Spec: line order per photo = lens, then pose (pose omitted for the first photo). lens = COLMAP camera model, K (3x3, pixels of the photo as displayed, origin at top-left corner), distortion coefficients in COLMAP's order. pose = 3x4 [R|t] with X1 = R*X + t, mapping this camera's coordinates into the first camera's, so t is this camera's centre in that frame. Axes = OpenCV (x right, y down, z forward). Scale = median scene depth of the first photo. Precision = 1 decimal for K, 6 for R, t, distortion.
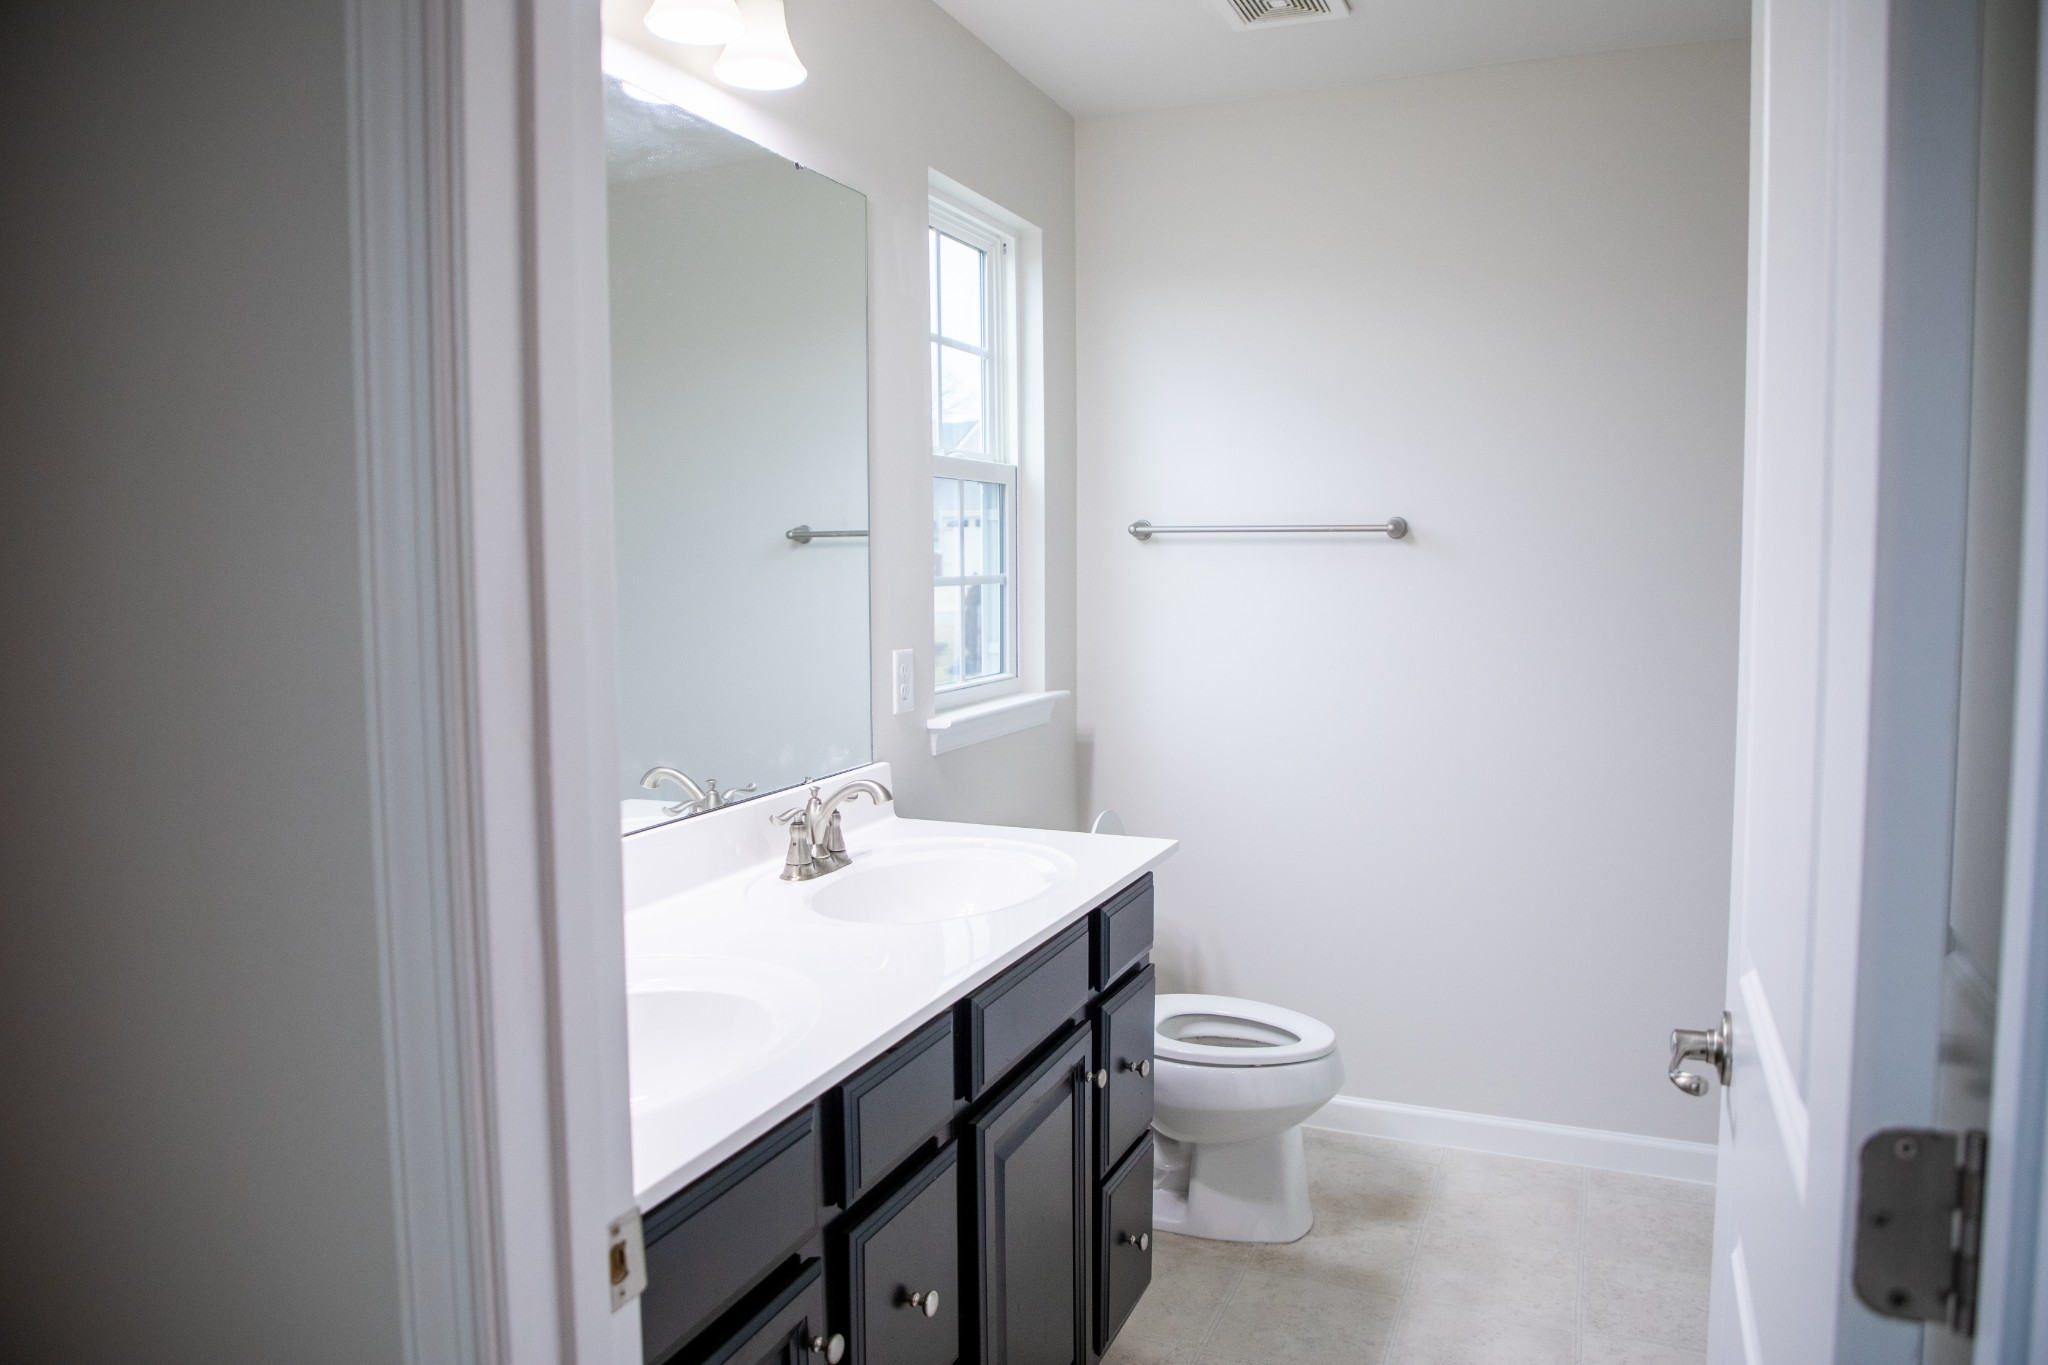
lens RADIAL K [[1401.2, 0, 1031.5], [0, 1401.2, 688.4], [0, 0, 1]] dist [-0.047725, -0.004316]
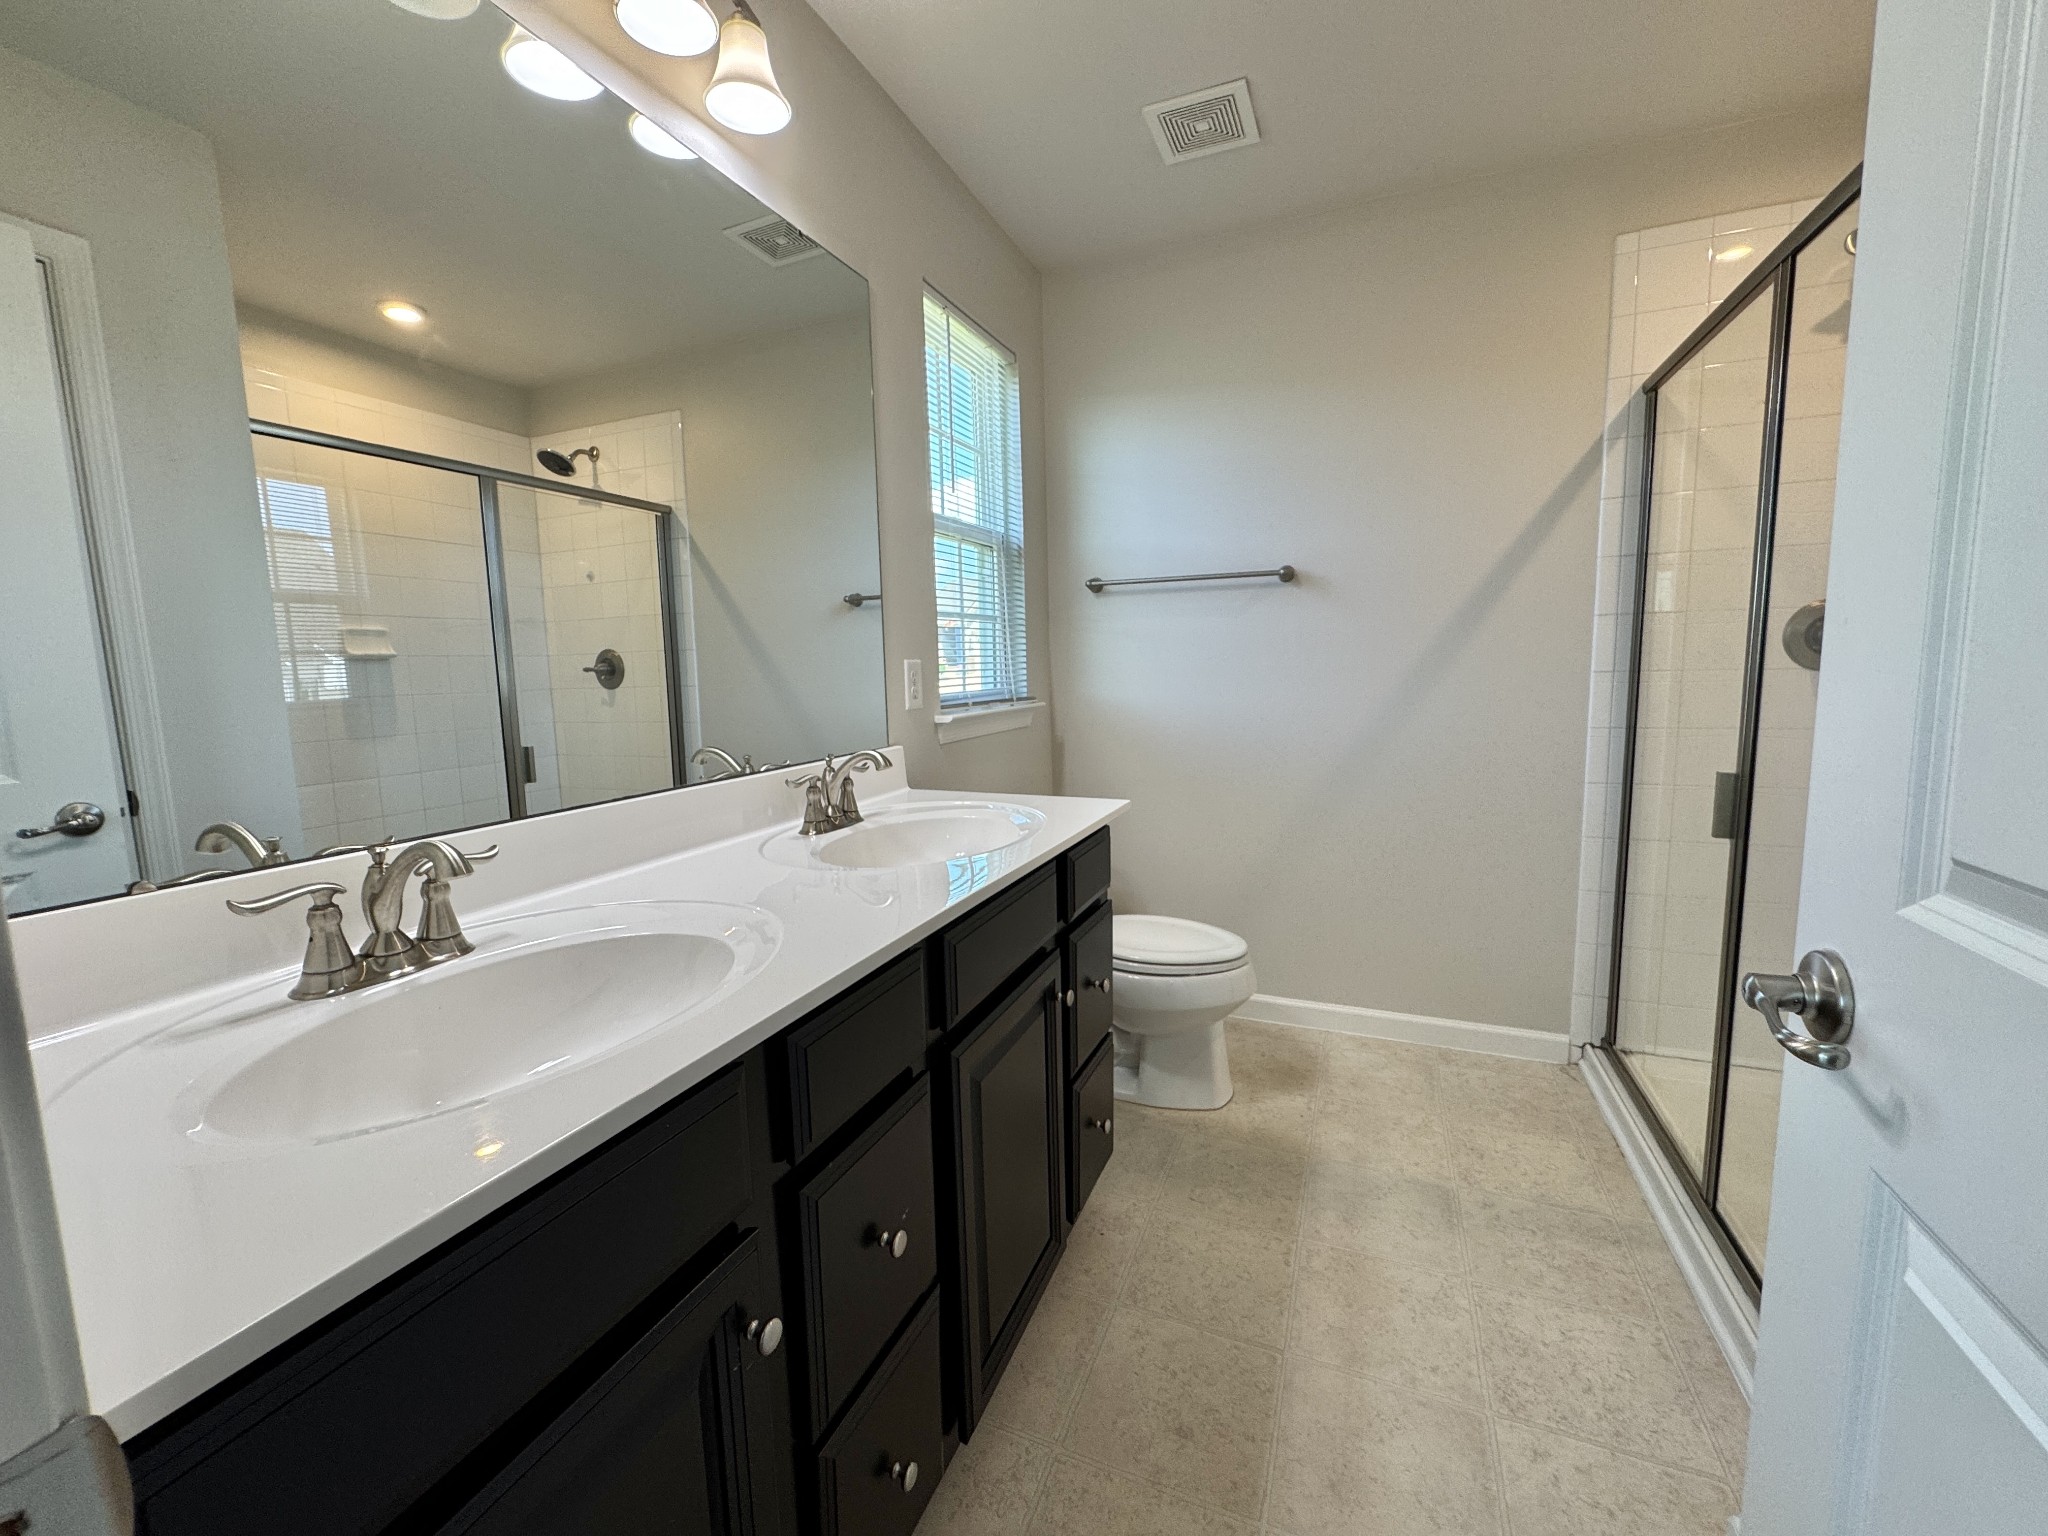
lens RADIAL K [[818.5, 0, 1027.5], [0, 818.5, 754.5], [0, 0, 1]] dist [-0.010670, -0.000003]
pose [[0.999824, -0.017388, -0.007114, 0.021554], [0.017521, 0.999664, 0.019121, 0.056289], [0.006779, -0.019242, 0.999792, 0.292213]]
